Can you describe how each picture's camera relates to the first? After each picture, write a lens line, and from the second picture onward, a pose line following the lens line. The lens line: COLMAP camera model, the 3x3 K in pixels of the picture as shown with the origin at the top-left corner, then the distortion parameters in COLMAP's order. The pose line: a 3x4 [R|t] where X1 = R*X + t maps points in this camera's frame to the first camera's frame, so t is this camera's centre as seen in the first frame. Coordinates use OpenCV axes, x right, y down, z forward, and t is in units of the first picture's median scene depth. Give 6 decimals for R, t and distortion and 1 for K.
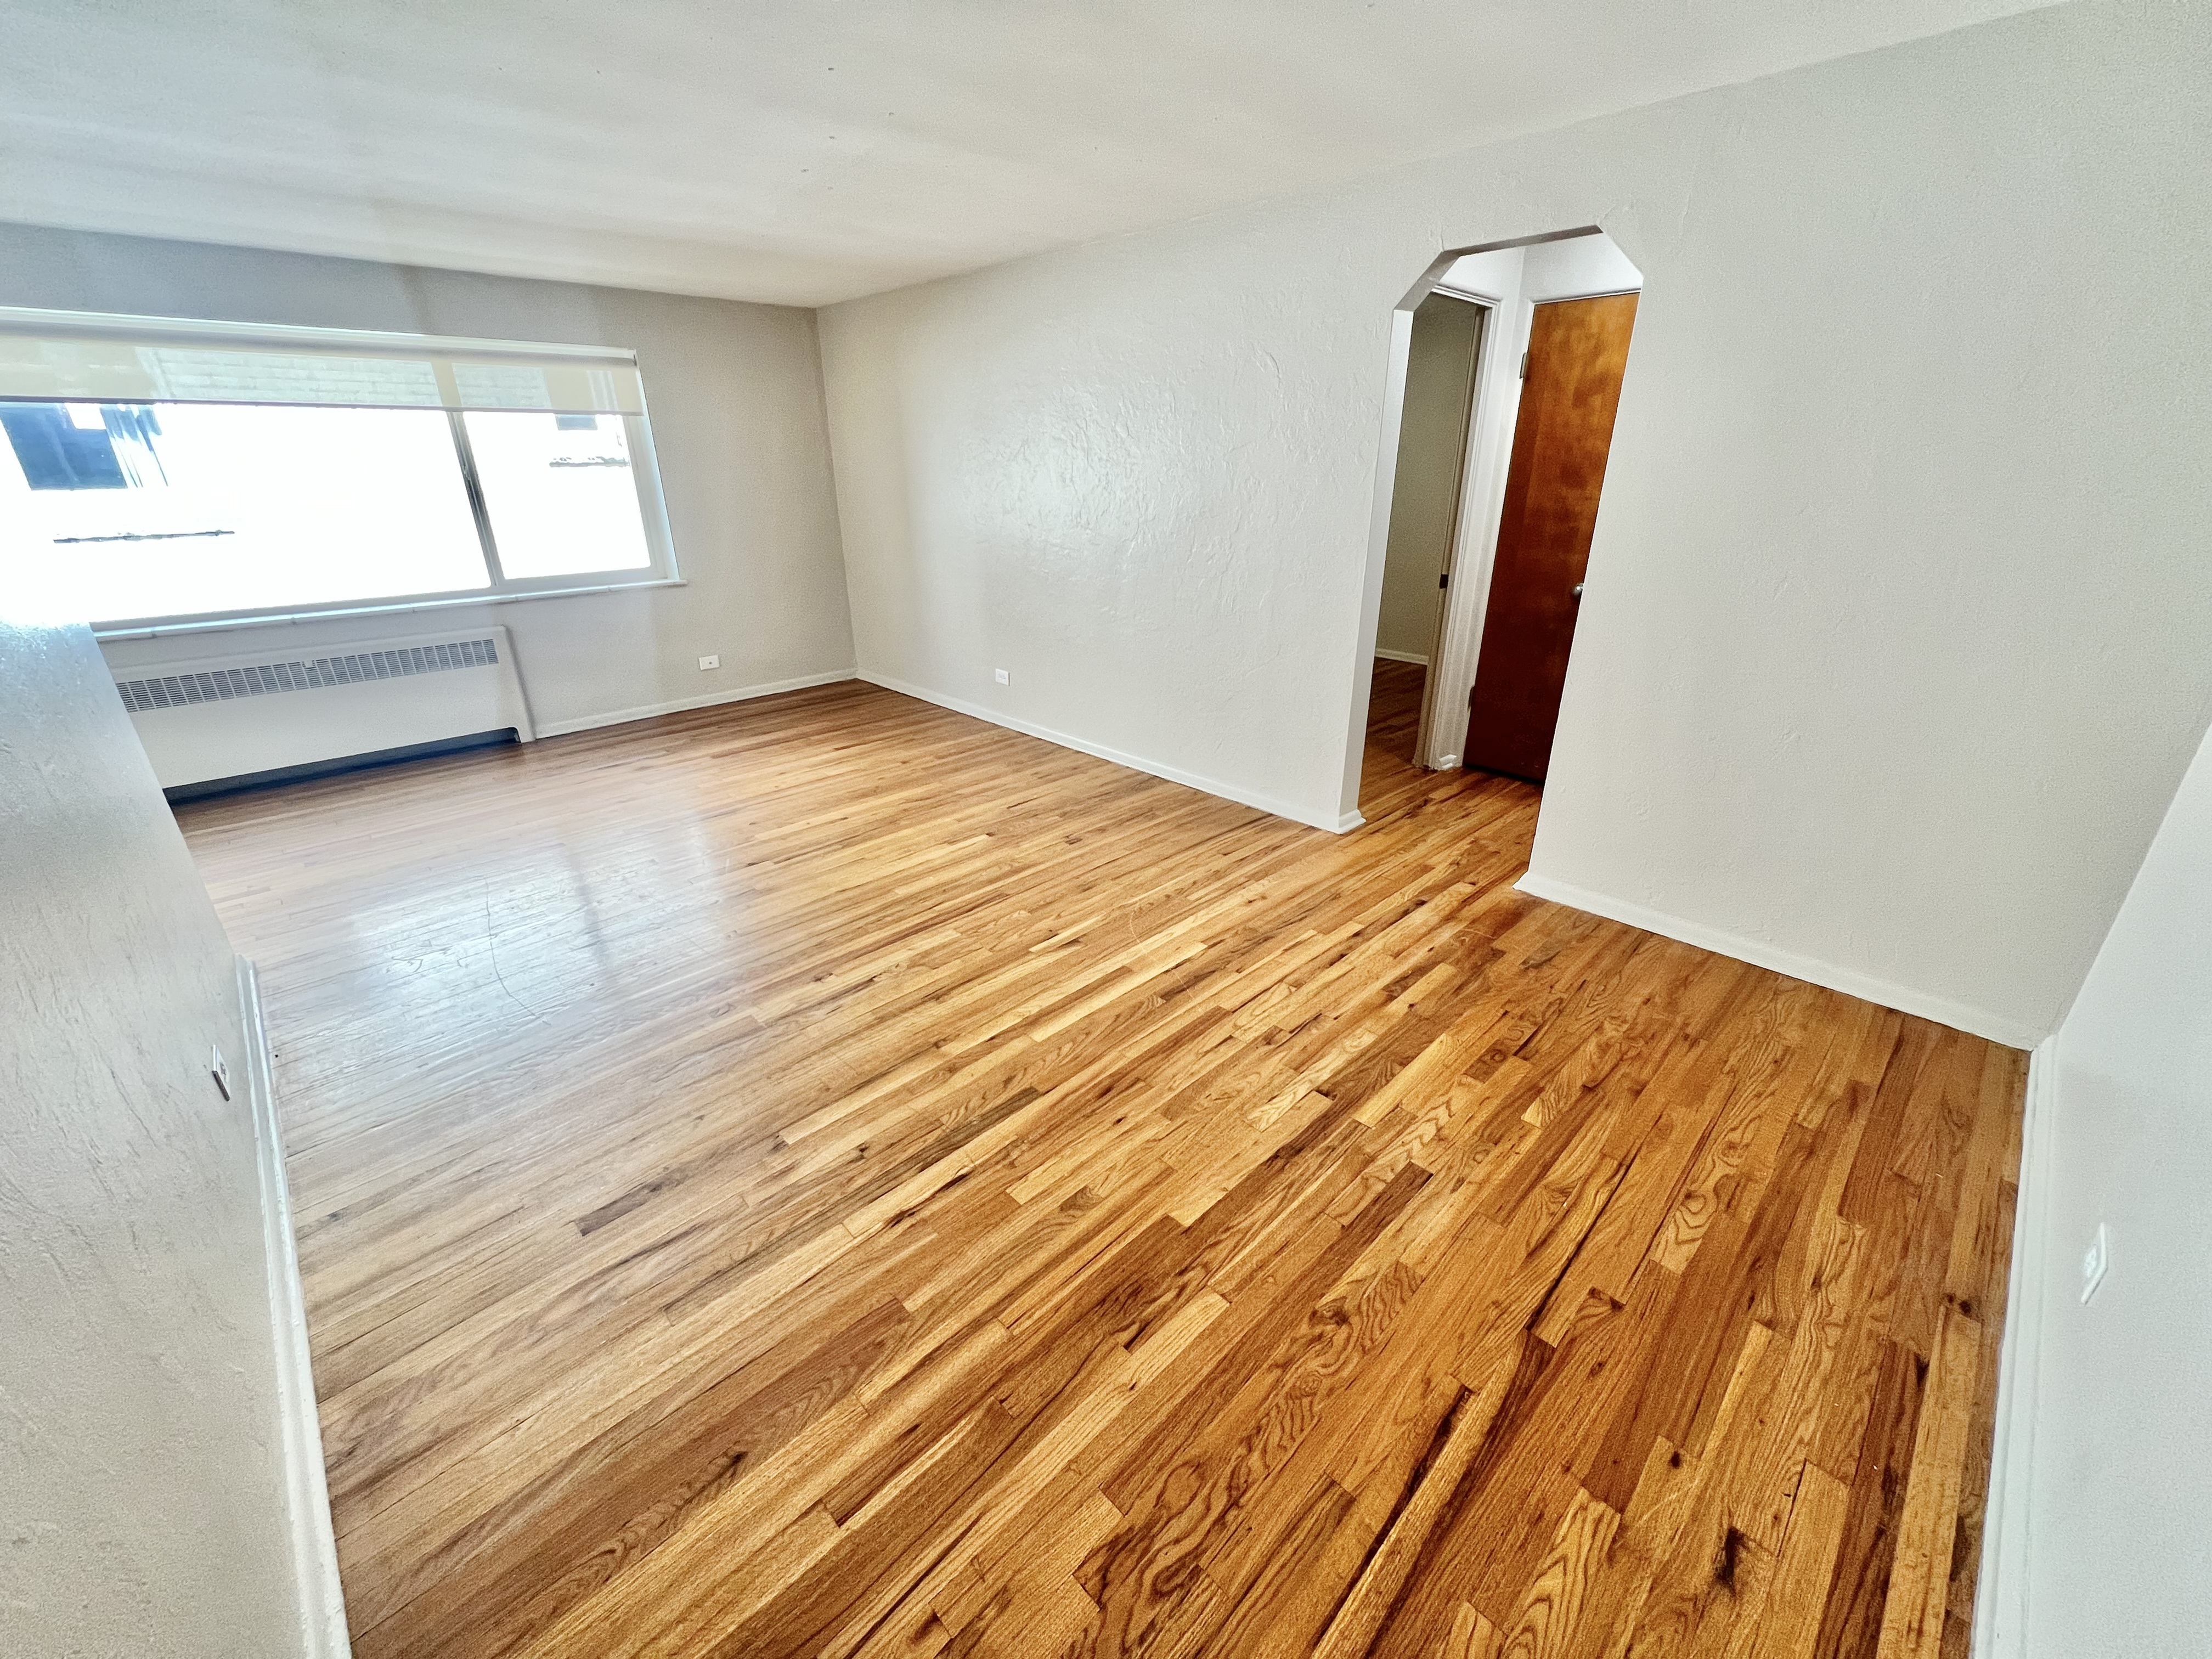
lens RADIAL K [[883.4, 0, 1099.5], [0, 883.4, 821.7], [0, 0, 1]] dist [-0.002512, 0.000475]
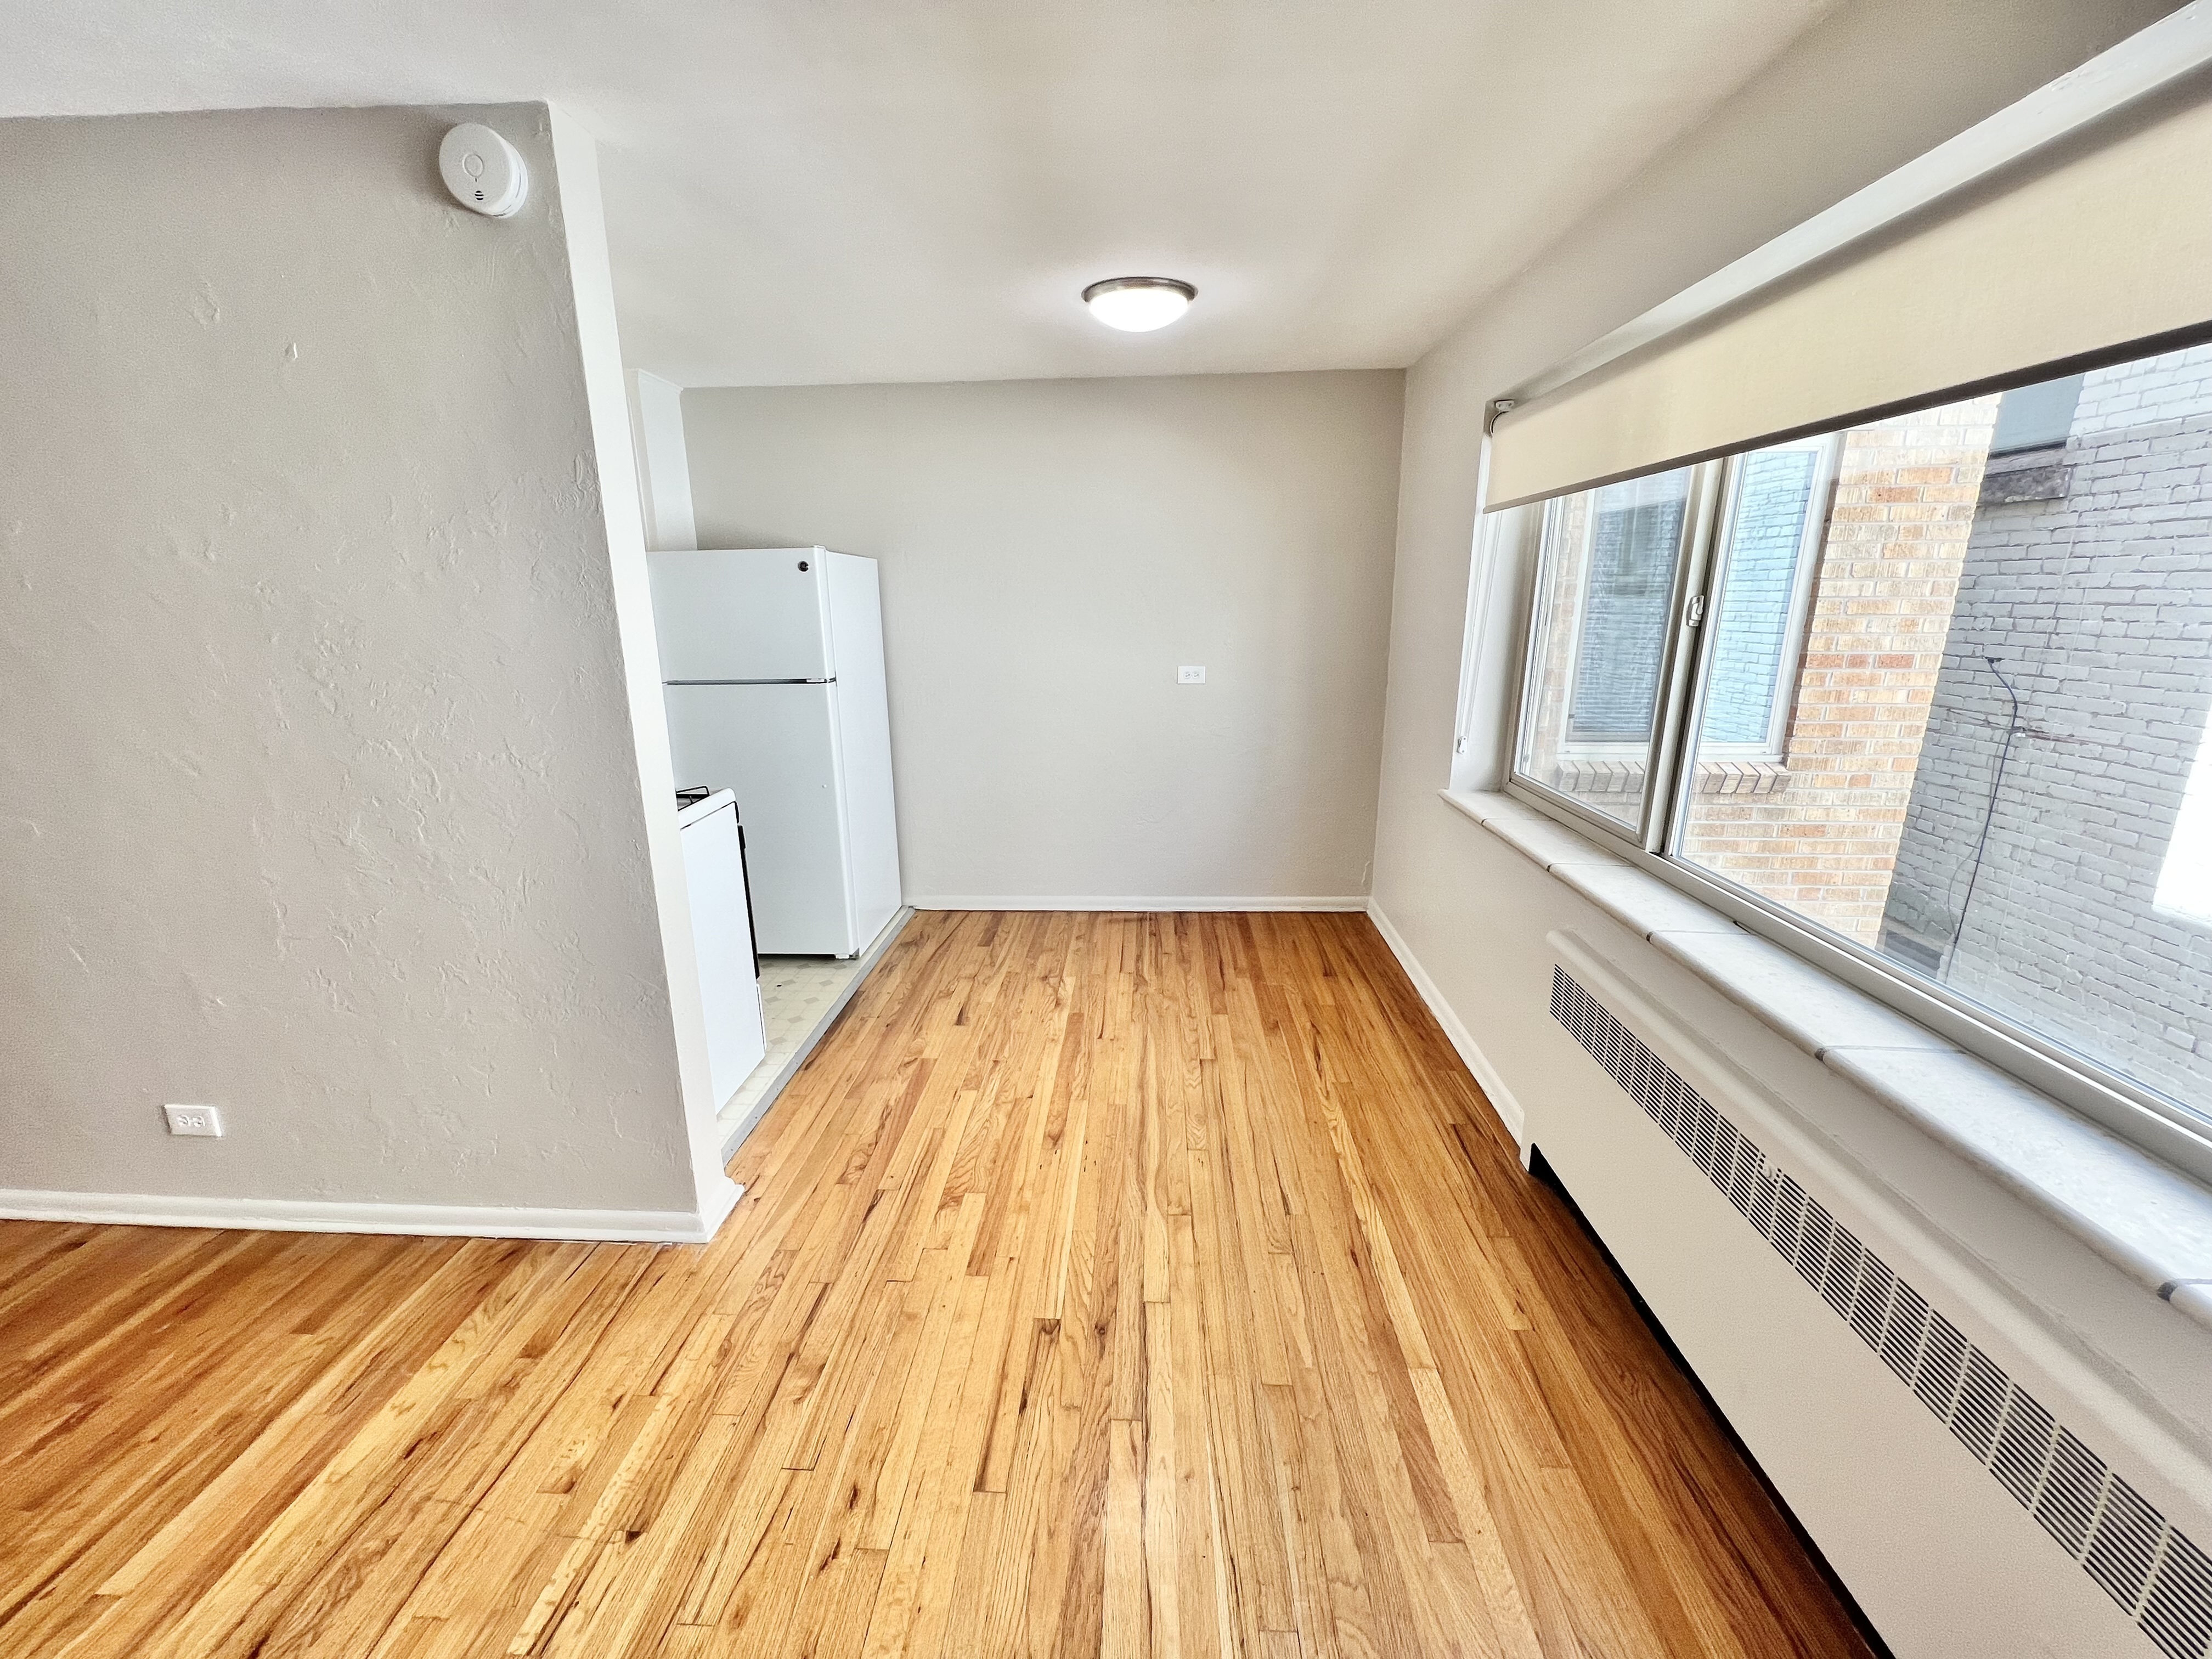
lens RADIAL K [[883.4, 0, 1099.5], [0, 883.4, 821.7], [0, 0, 1]] dist [-0.002512, 0.000475]
pose [[-0.732158, 0.182582, -0.656208, -0.850872], [-0.247960, 0.825852, 0.506443, -0.637414], [0.634398, 0.533510, -0.559381, 1.560112]]
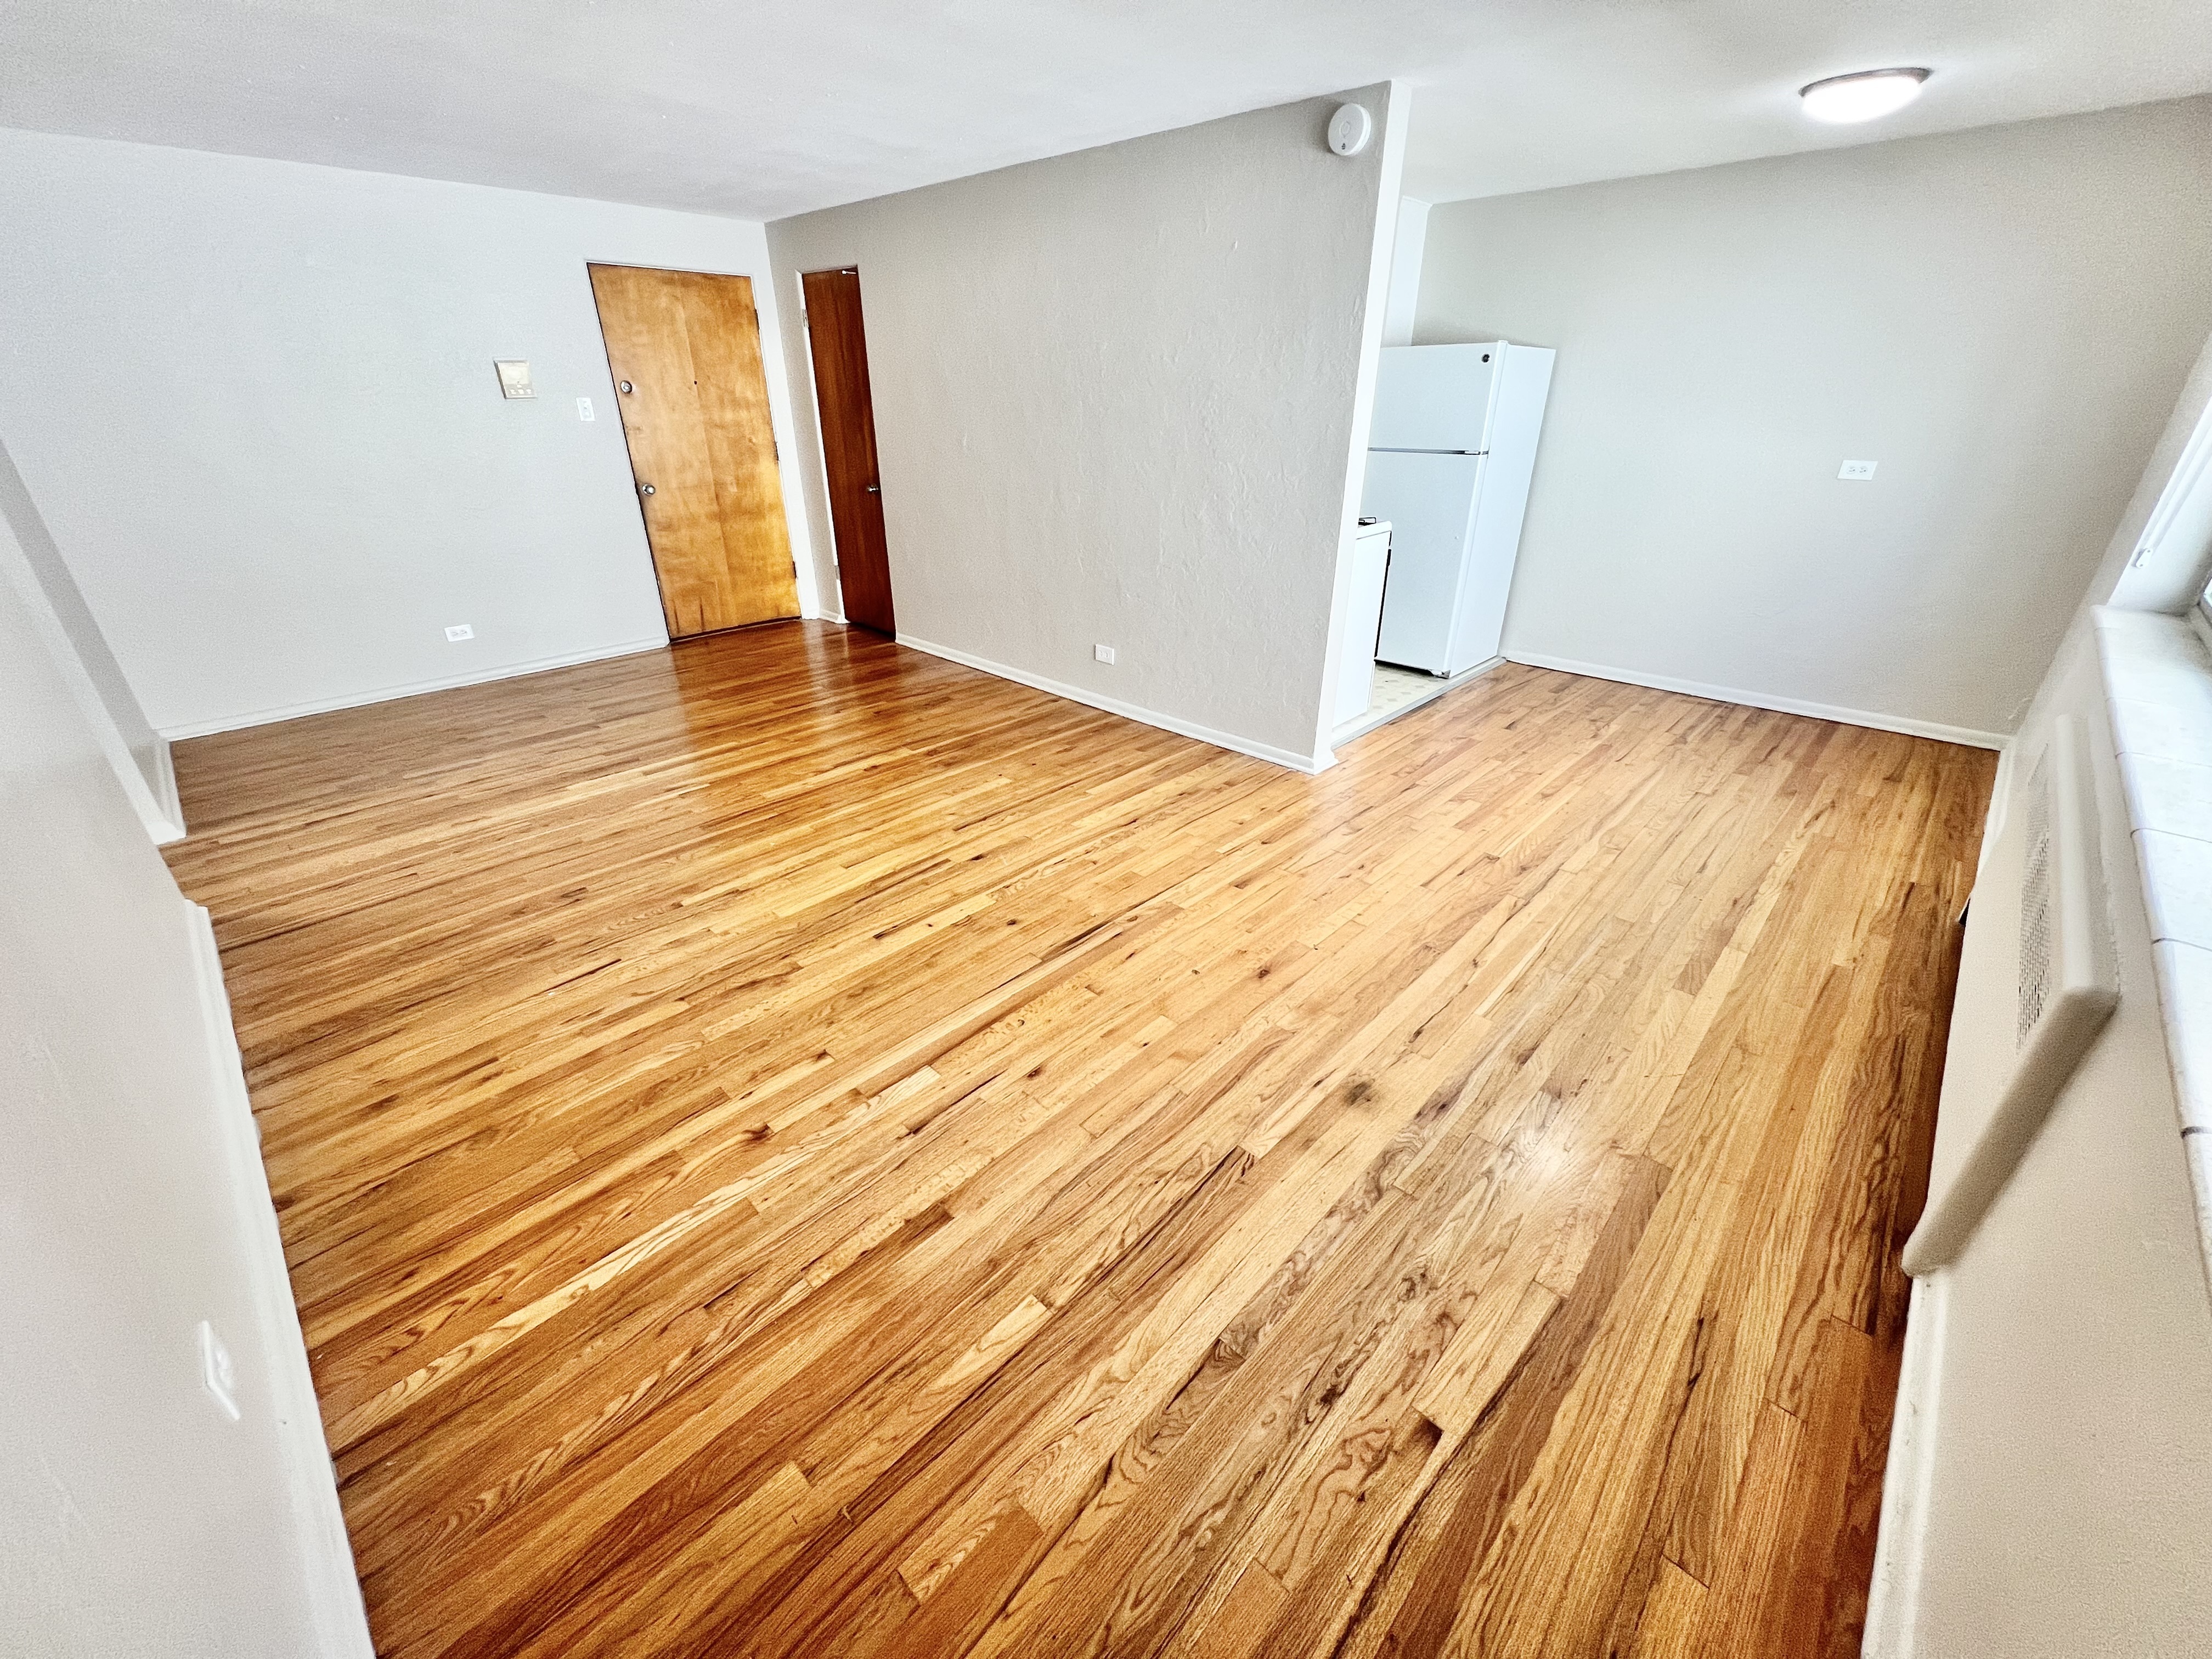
lens RADIAL K [[883.4, 0, 1099.5], [0, 883.4, 821.7], [0, 0, 1]] dist [-0.002512, 0.000475]
pose [[-0.999327, 0.025323, -0.026542, -0.660090], [-0.003213, 0.660334, 0.750965, -0.846761], [0.036543, 0.750545, -0.659808, 2.073781]]
